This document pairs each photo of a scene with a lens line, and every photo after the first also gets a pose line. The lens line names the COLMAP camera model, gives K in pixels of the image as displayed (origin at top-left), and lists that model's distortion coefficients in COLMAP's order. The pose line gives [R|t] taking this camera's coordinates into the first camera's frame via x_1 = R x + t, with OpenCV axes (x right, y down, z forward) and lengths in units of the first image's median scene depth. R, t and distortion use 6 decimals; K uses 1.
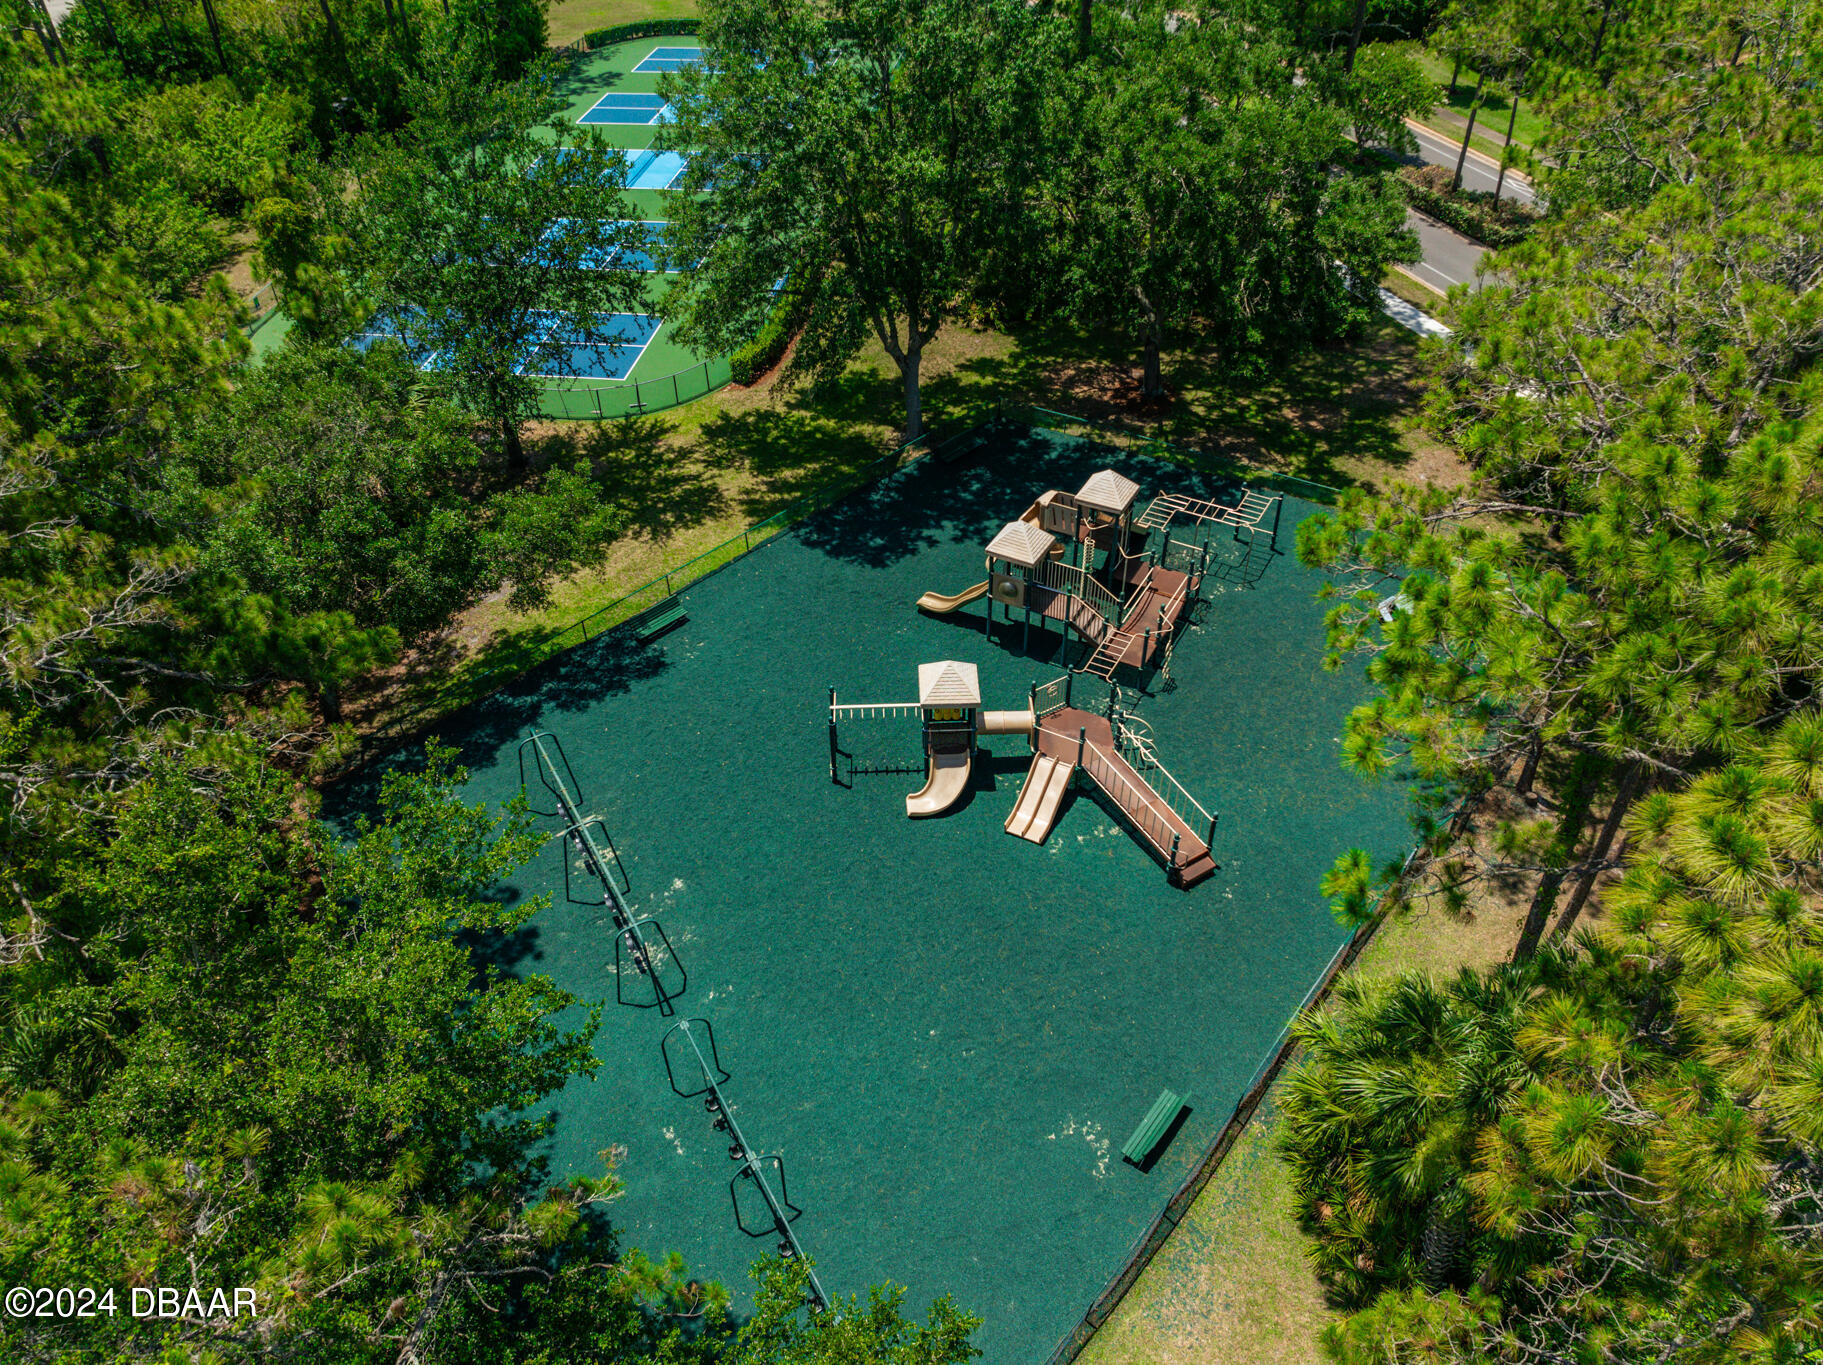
lens RADIAL K [[1272.7, 0, 911.5], [0, 1272.7, 682.5], [0, 0, 1]] dist [-0.033160, 0.005462]
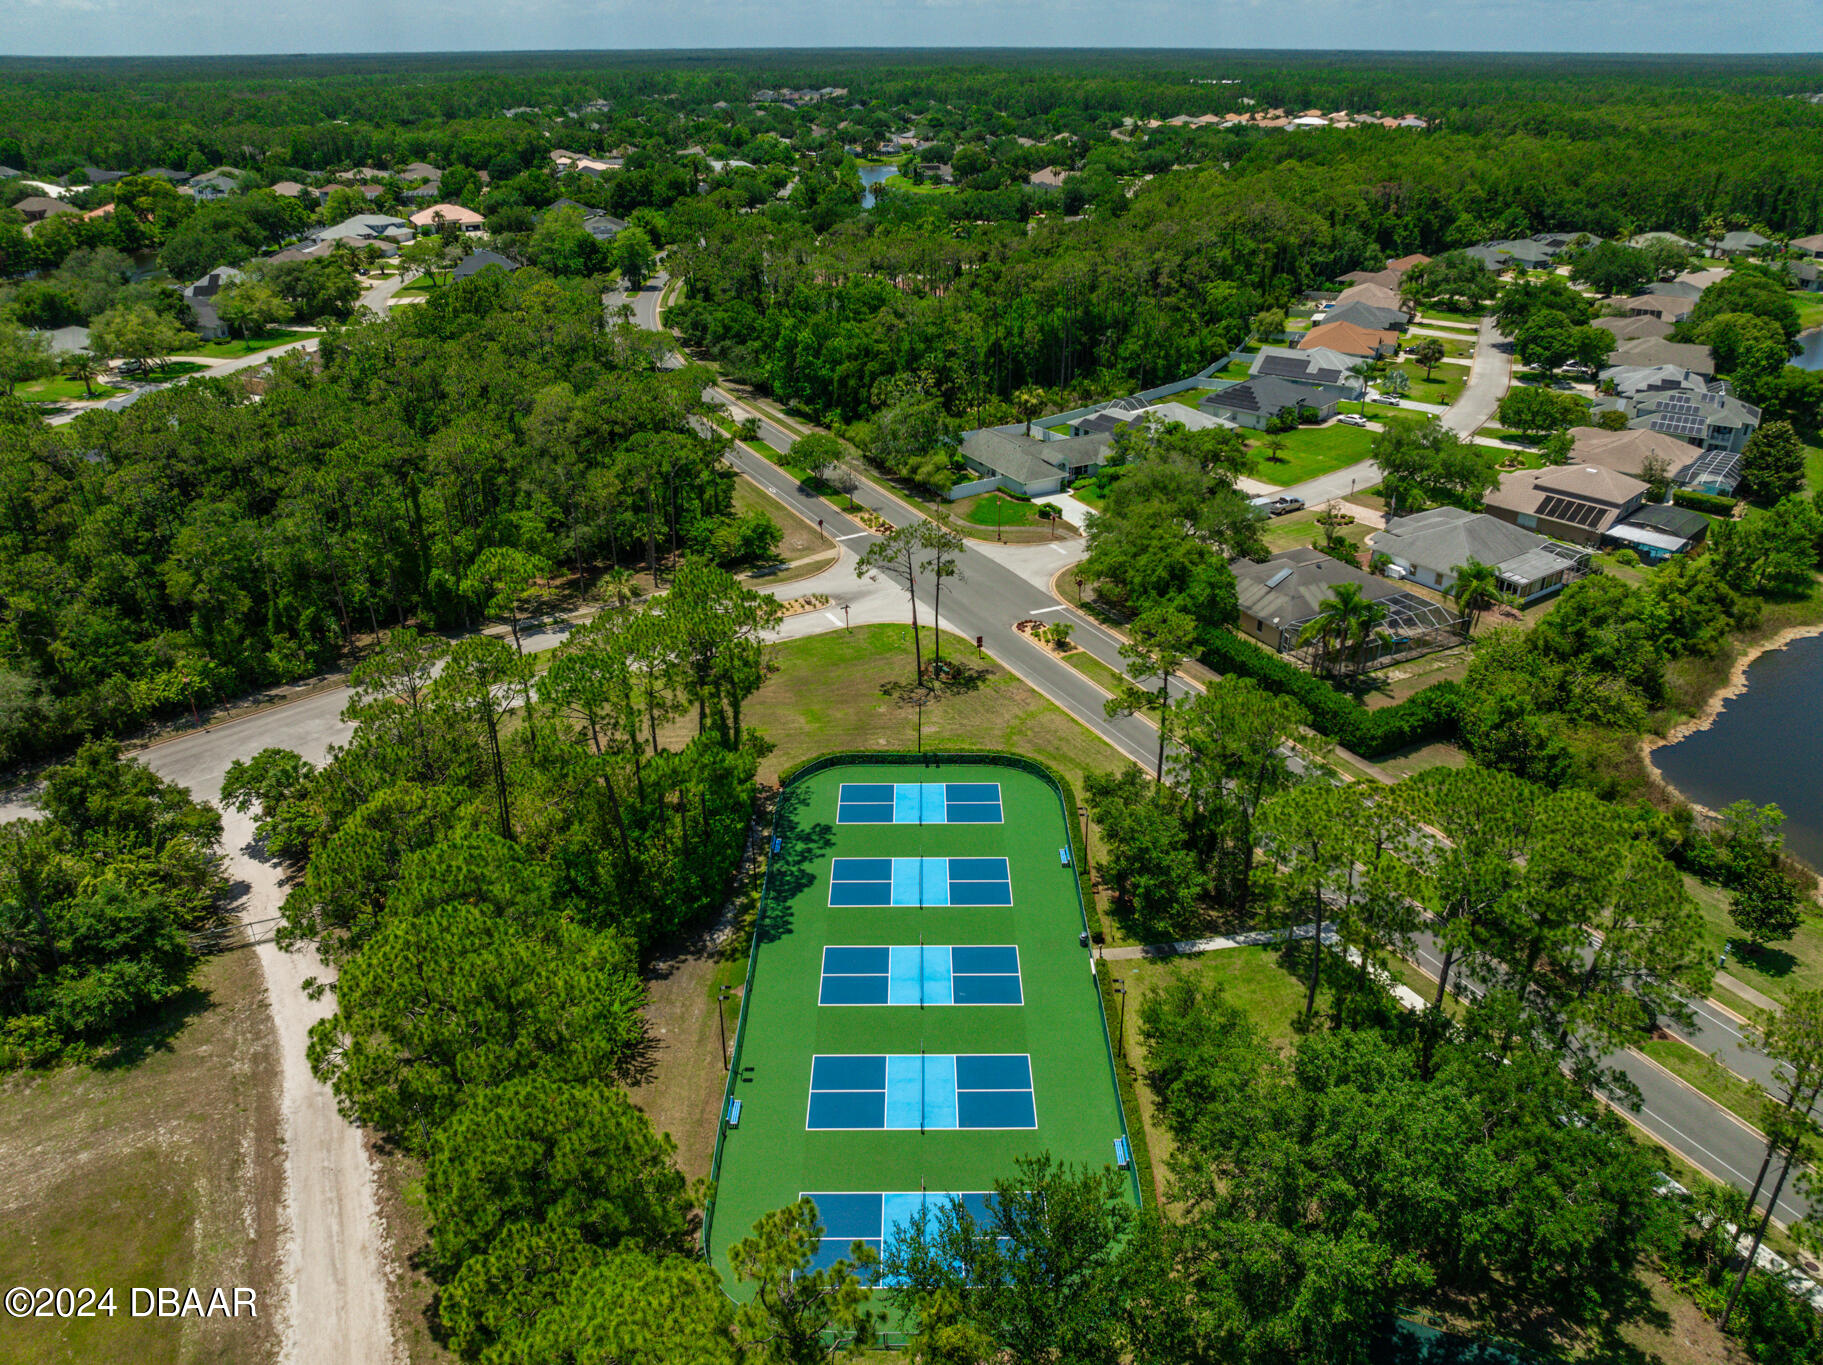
lens RADIAL K [[1272.7, 0, 911.5], [0, 1272.7, 682.5], [0, 0, 1]] dist [-0.033160, 0.005462]
pose [[0.990018, -0.054230, 0.130093, -0.619789], [0.083707, 0.968831, -0.233151, -0.669162], [-0.113395, 0.241713, 0.963699, -0.416453]]
